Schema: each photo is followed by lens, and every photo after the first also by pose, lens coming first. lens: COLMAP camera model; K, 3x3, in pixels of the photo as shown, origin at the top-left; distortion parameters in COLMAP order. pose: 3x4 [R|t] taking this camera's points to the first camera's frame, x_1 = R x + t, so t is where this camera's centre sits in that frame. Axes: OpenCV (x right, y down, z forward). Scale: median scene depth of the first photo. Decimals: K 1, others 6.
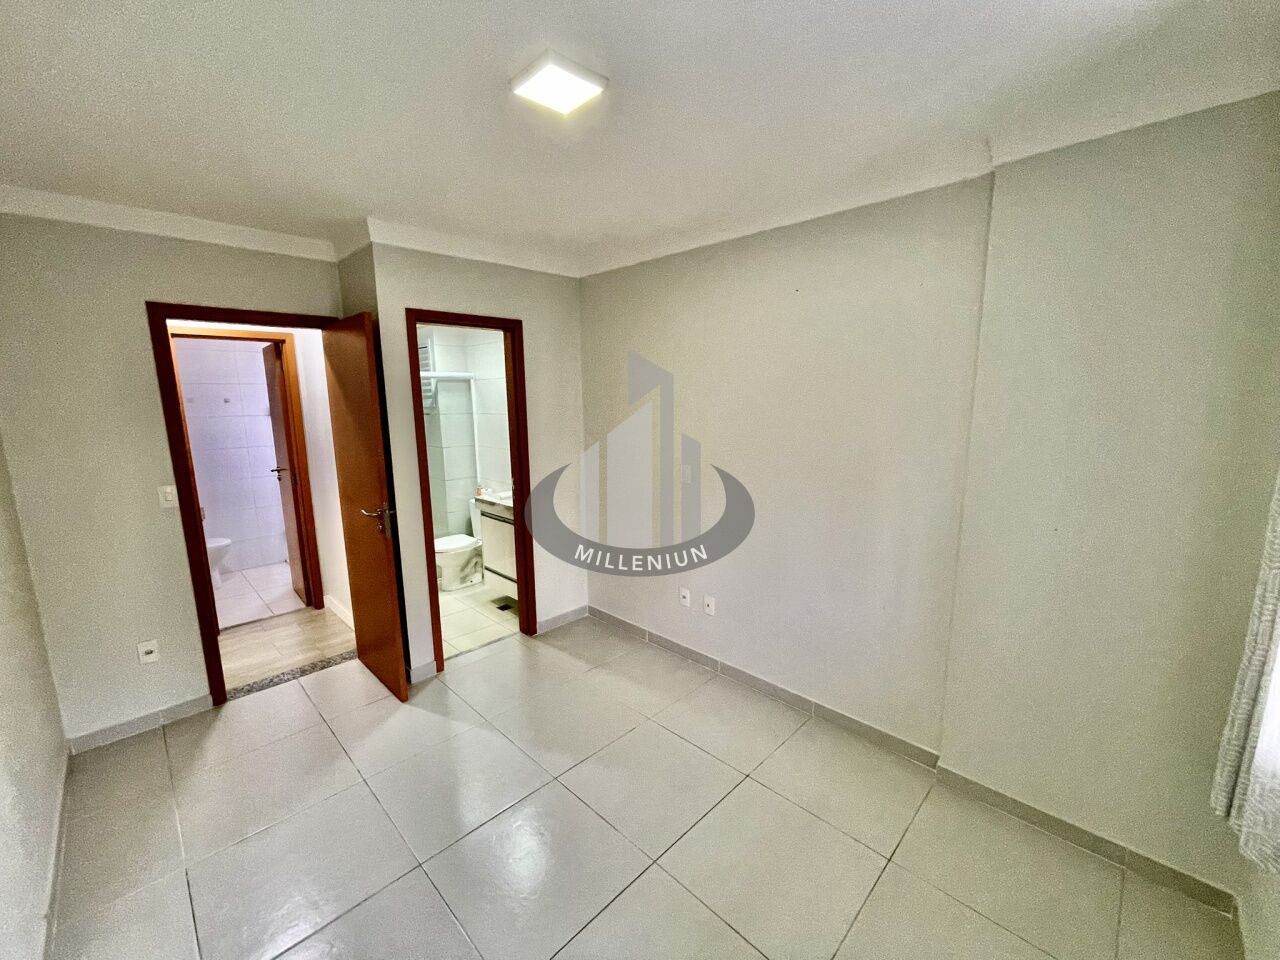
lens RADIAL K [[519.5, 0, 638.1], [0, 519.5, 482.3], [0, 0, 1]] dist [-0.002690, -0.000077]
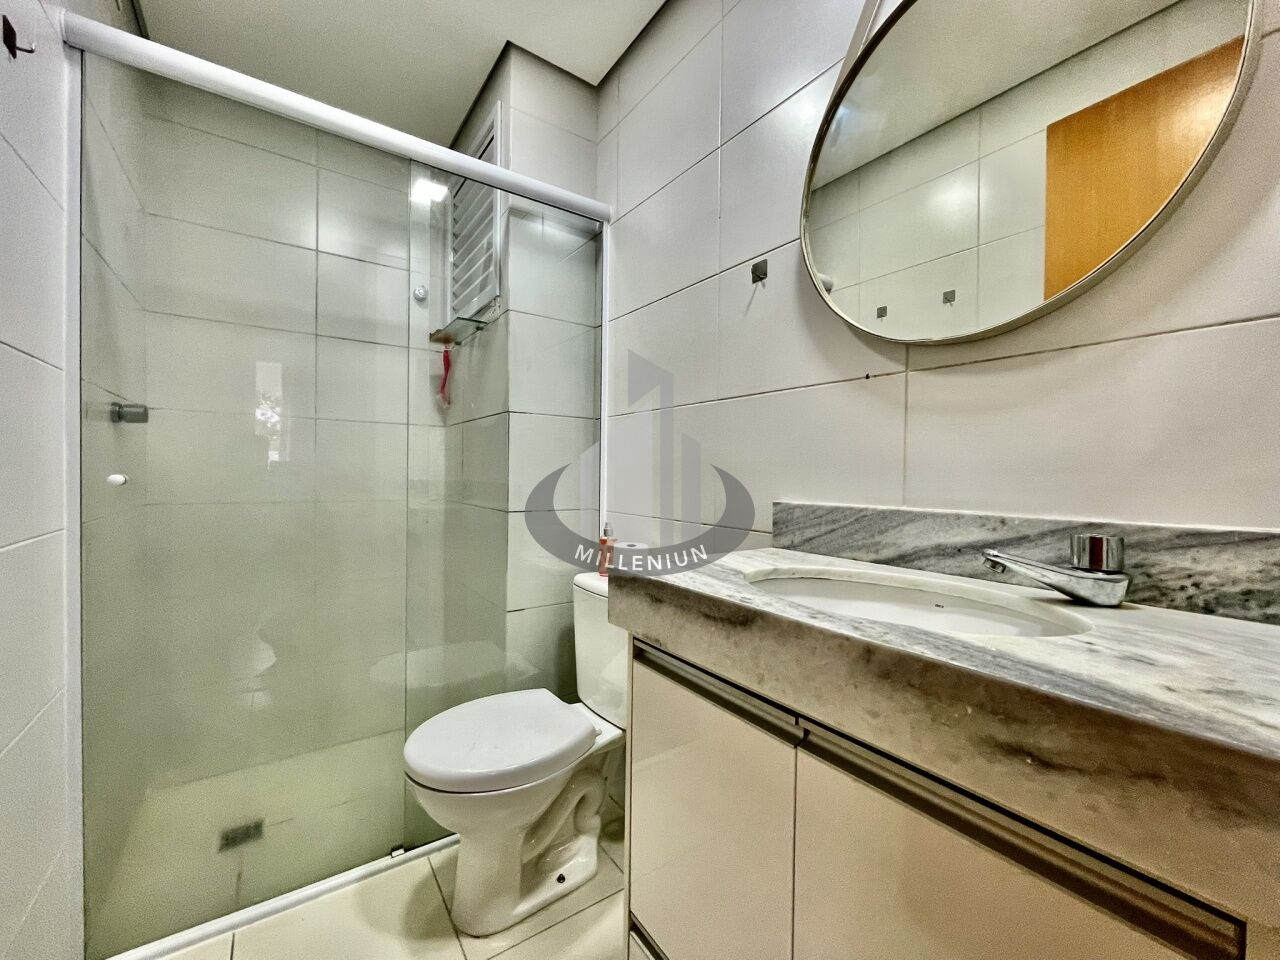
lens RADIAL K [[519.5, 0, 638.1], [0, 519.5, 482.3], [0, 0, 1]] dist [-0.002690, -0.000077]
pose [[0.982047, 0.025737, -0.186873, -0.237471], [-0.054526, 0.987091, -0.150595, 0.023525], [0.180584, 0.158080, 0.970773, 0.715596]]
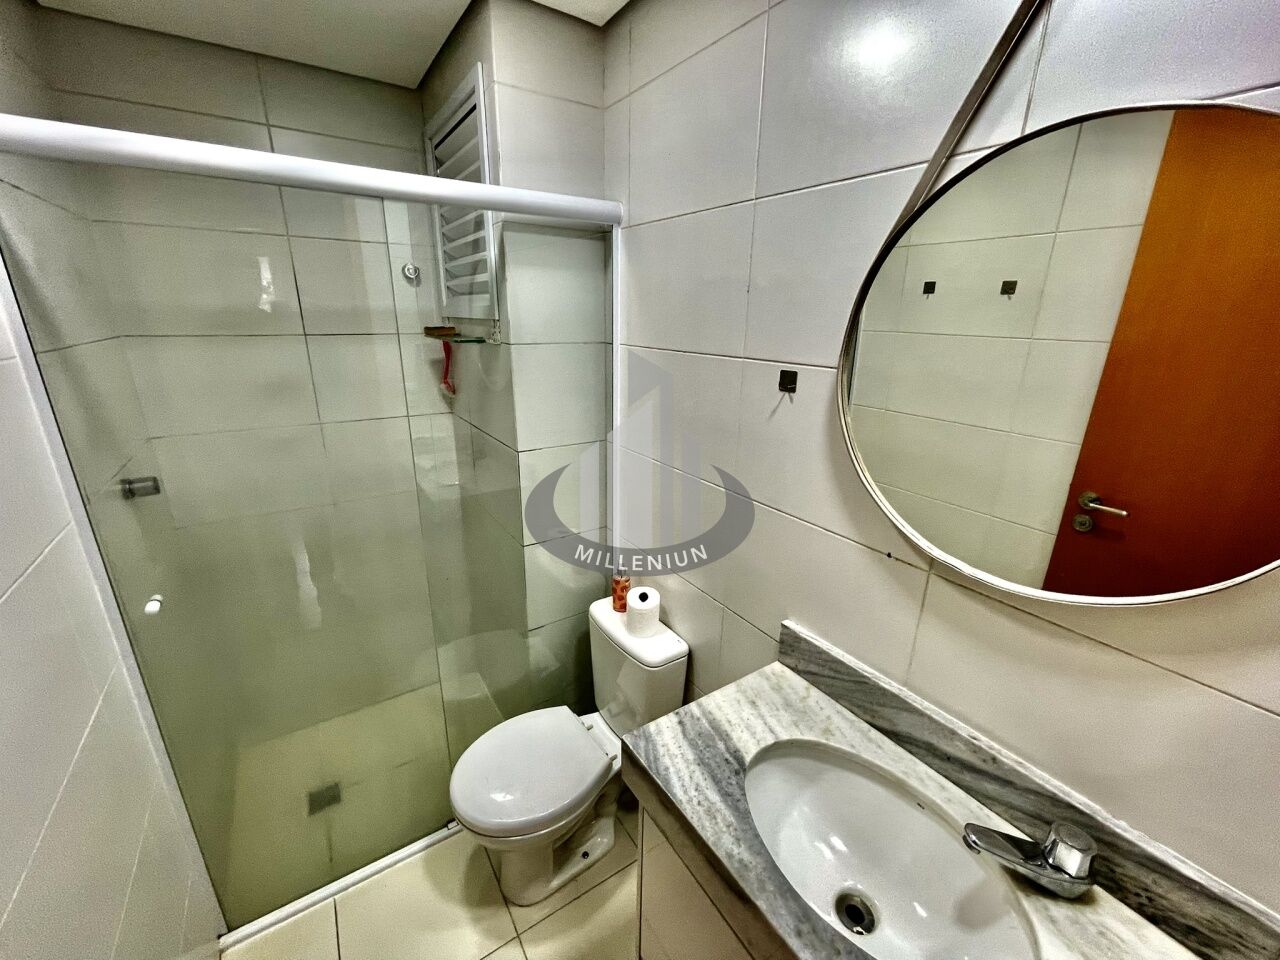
lens RADIAL K [[519.7, 0, 636.9], [0, 519.7, 481.3], [0, 0, 1]] dist [-0.002353, 0.000320]
pose [[0.976540, 0.088617, -0.196258, -0.245180], [-0.059860, 0.987190, 0.147896, -0.102266], [0.206850, -0.132678, 0.969335, 0.716732]]
